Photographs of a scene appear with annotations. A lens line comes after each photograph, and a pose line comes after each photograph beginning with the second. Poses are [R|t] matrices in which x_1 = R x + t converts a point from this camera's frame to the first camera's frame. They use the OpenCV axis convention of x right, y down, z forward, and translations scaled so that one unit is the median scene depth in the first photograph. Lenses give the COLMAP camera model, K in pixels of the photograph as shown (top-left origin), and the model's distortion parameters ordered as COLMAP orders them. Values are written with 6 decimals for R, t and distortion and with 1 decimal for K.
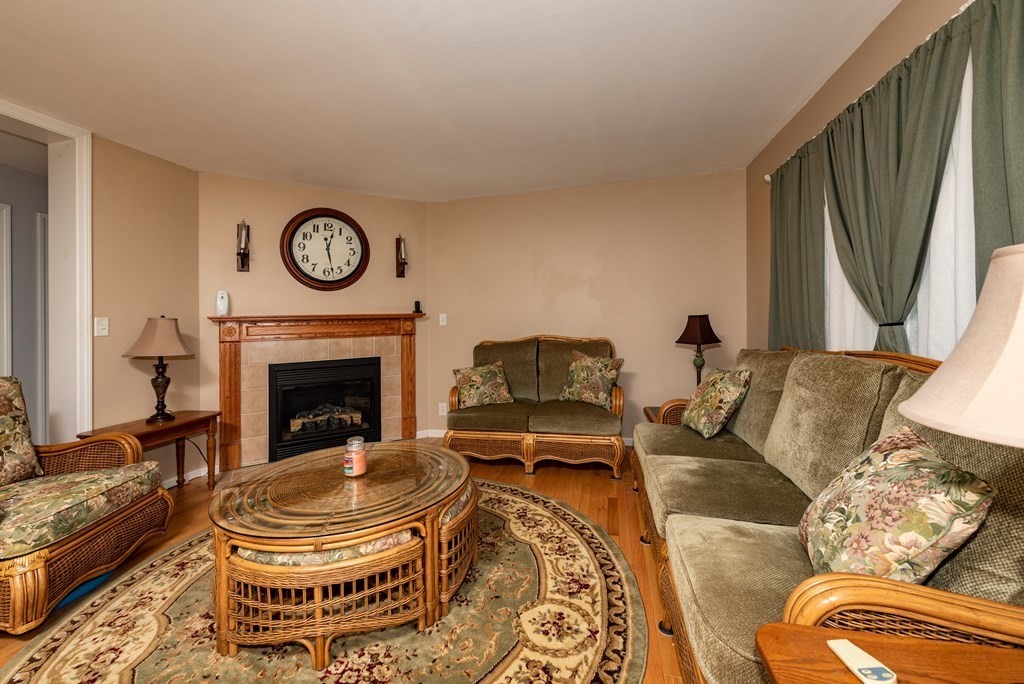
lens RADIAL K [[401.8, 0, 513.1], [0, 401.8, 296.0], [0, 0, 1]] dist [0.001208, -0.000049]
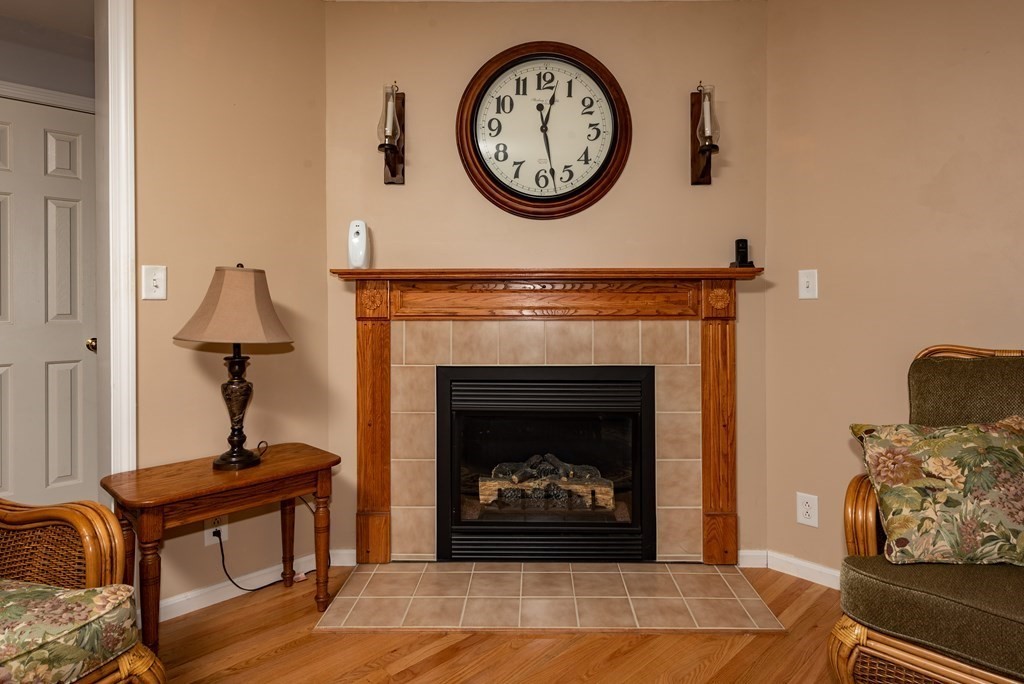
lens RADIAL K [[622.6, 0, 517.1], [0, 622.6, 292.9], [0, 0, 1]] dist [0.030054, -0.000618]
pose [[0.845820, 0.018920, -0.533133, -0.101153], [0.011754, 0.998467, 0.054082, 0.034396], [0.533339, -0.052010, 0.844301, 0.372421]]
